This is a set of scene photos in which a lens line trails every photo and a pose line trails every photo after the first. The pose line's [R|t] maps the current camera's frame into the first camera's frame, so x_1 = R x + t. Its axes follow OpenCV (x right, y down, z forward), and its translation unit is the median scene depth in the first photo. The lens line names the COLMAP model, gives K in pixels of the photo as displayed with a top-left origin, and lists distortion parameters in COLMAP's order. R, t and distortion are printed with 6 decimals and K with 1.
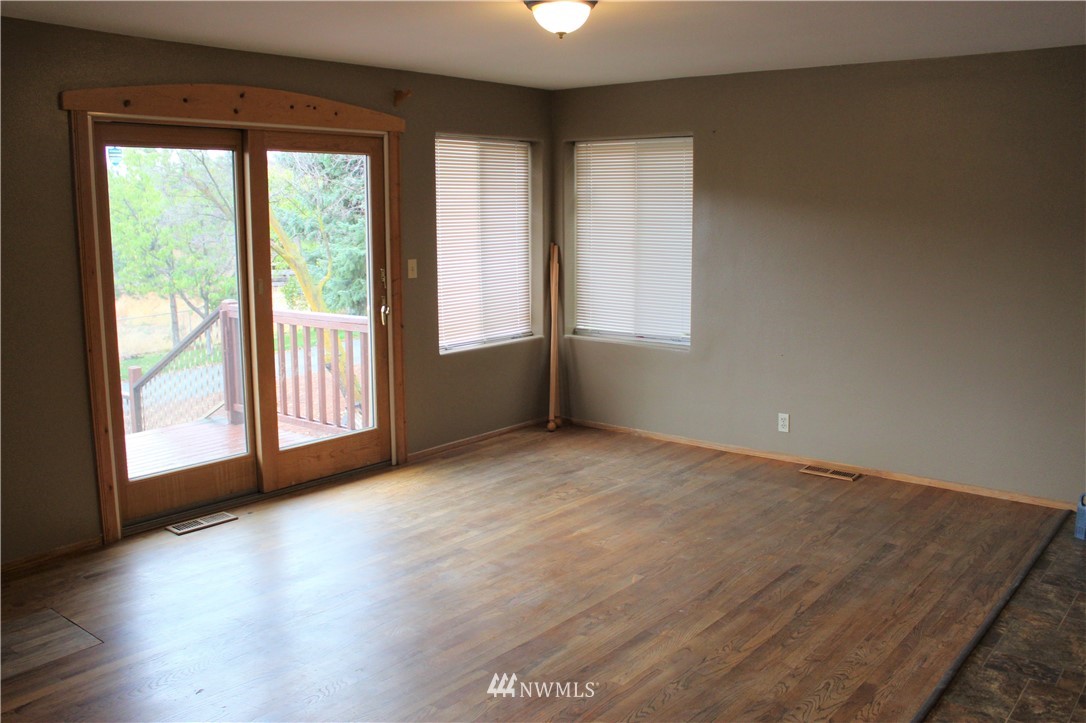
lens RADIAL K [[947.2, 0, 543.0], [0, 947.2, 361.5], [0, 0, 1]] dist [-0.182410, 0.190582]
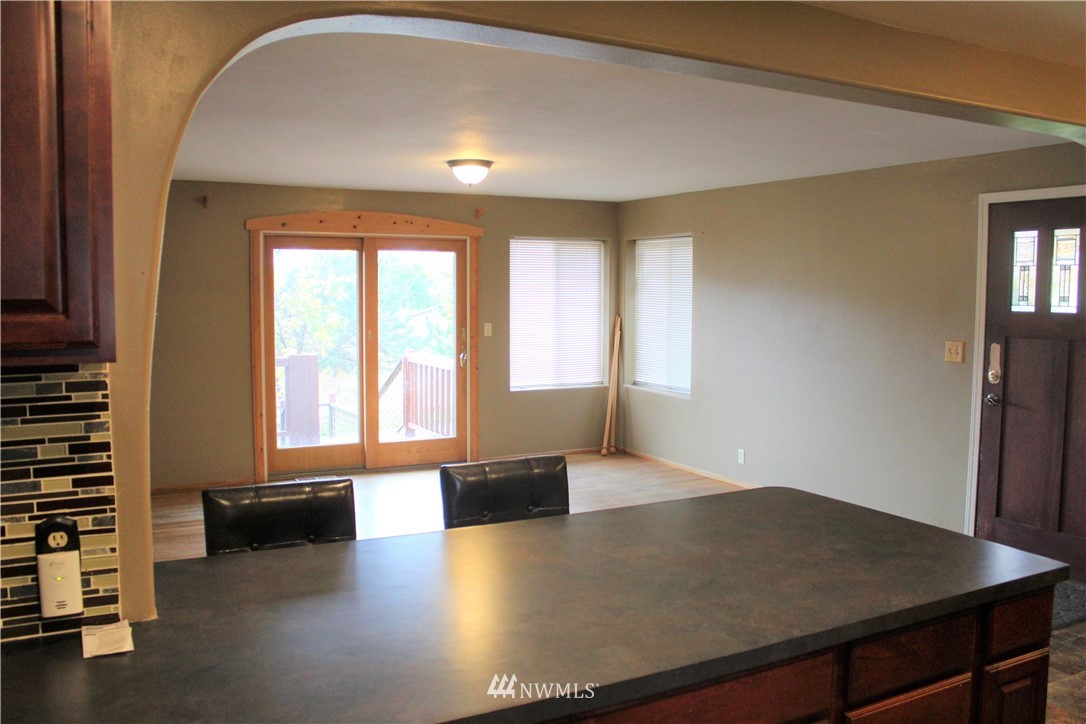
lens RADIAL K [[913.2, 0, 543.0], [0, 913.2, 362.0], [0, 0, 1]] dist [-0.175770, 0.154566]
pose [[0.922878, 0.040017, -0.383008, 0.487985], [-0.070610, 0.995308, -0.066147, 0.038845], [0.378564, 0.088089, 0.921374, -0.262852]]
